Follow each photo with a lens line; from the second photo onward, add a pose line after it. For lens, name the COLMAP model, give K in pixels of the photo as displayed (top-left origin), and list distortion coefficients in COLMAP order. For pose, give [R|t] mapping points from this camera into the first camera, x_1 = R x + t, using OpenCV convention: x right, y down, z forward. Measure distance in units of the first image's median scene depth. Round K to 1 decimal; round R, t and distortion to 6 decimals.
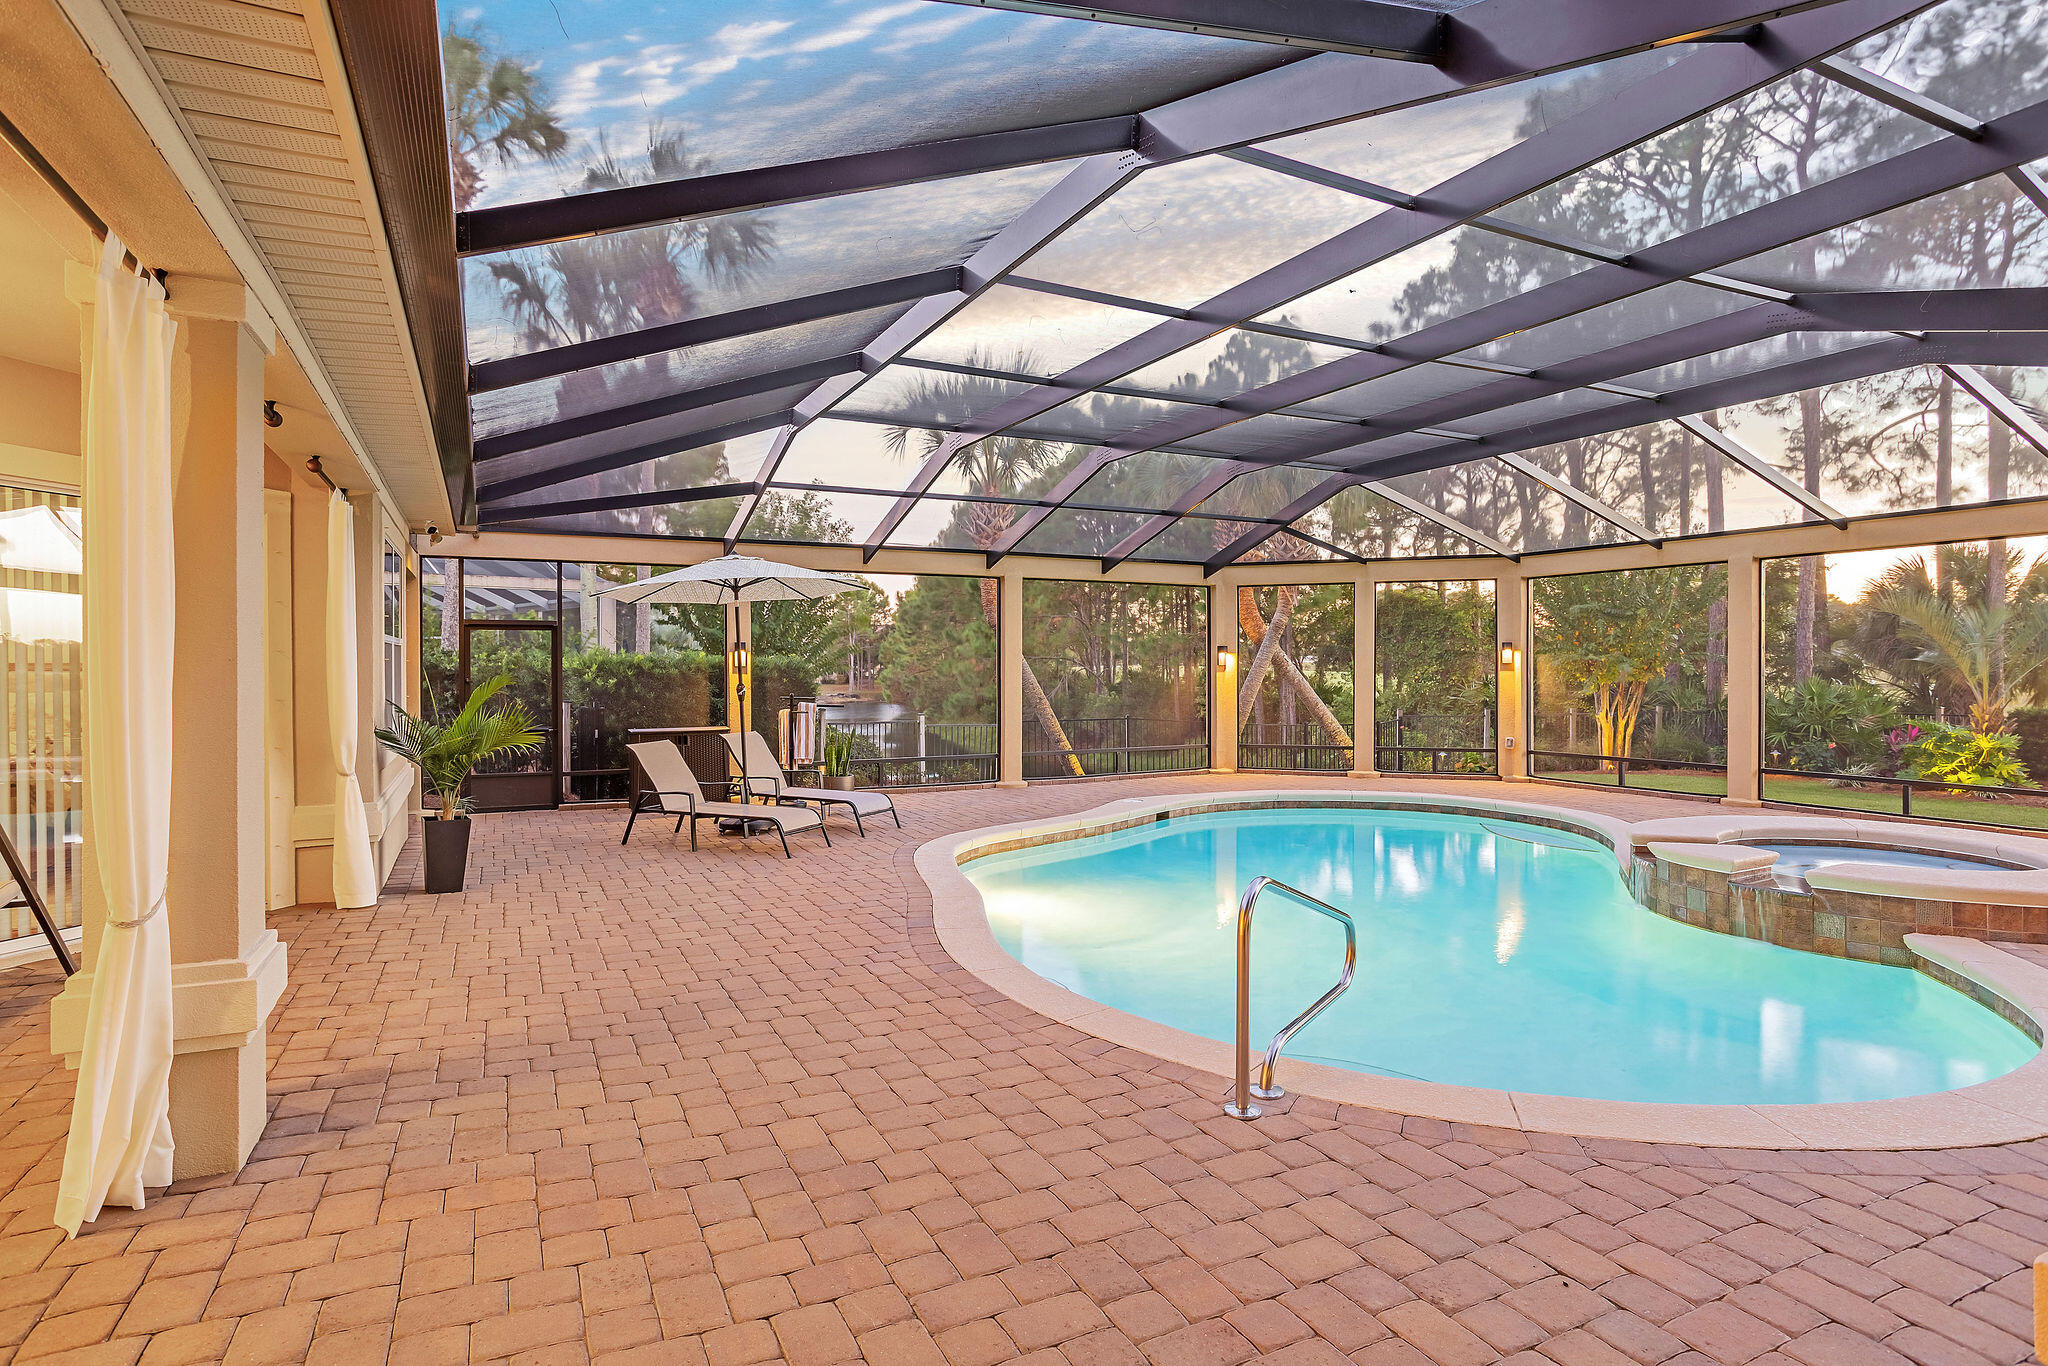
lens RADIAL K [[990.7, 0, 1024.0], [0, 990.7, 683.0], [0, 0, 1]] dist [-0.047120, 0.029740]
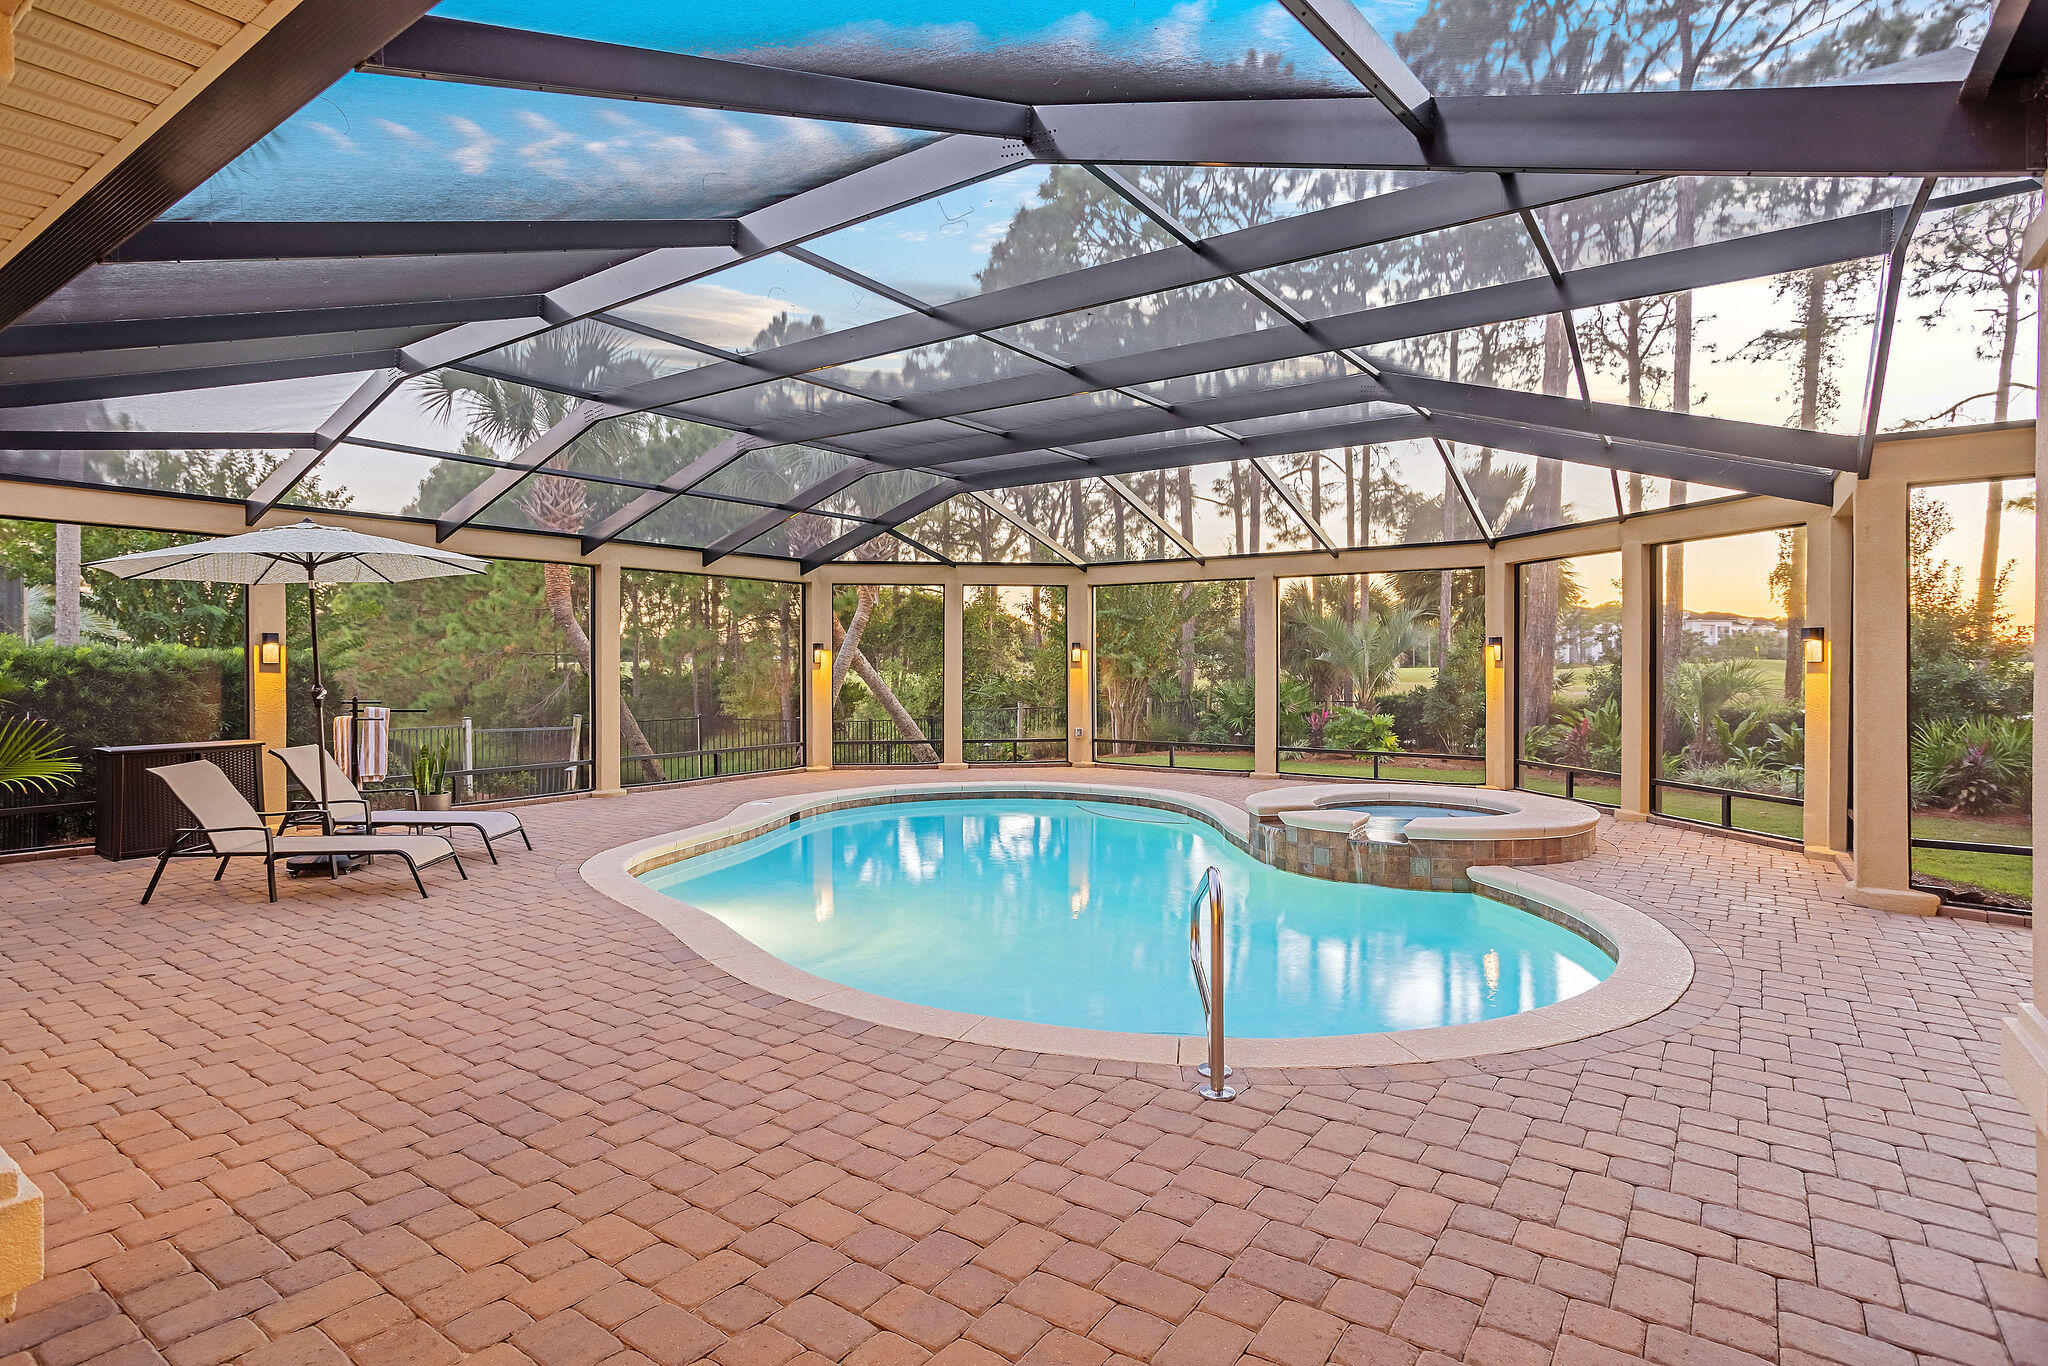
lens RADIAL K [[980.6, 0, 1023.2], [0, 980.6, 673.7], [0, 0, 1]] dist [-0.045194, 0.028171]
pose [[0.894488, -0.003054, 0.447081, -0.190115], [0.006040, 0.999968, -0.005253, -0.001692], [-0.447050, 0.007399, 0.894478, 0.075494]]
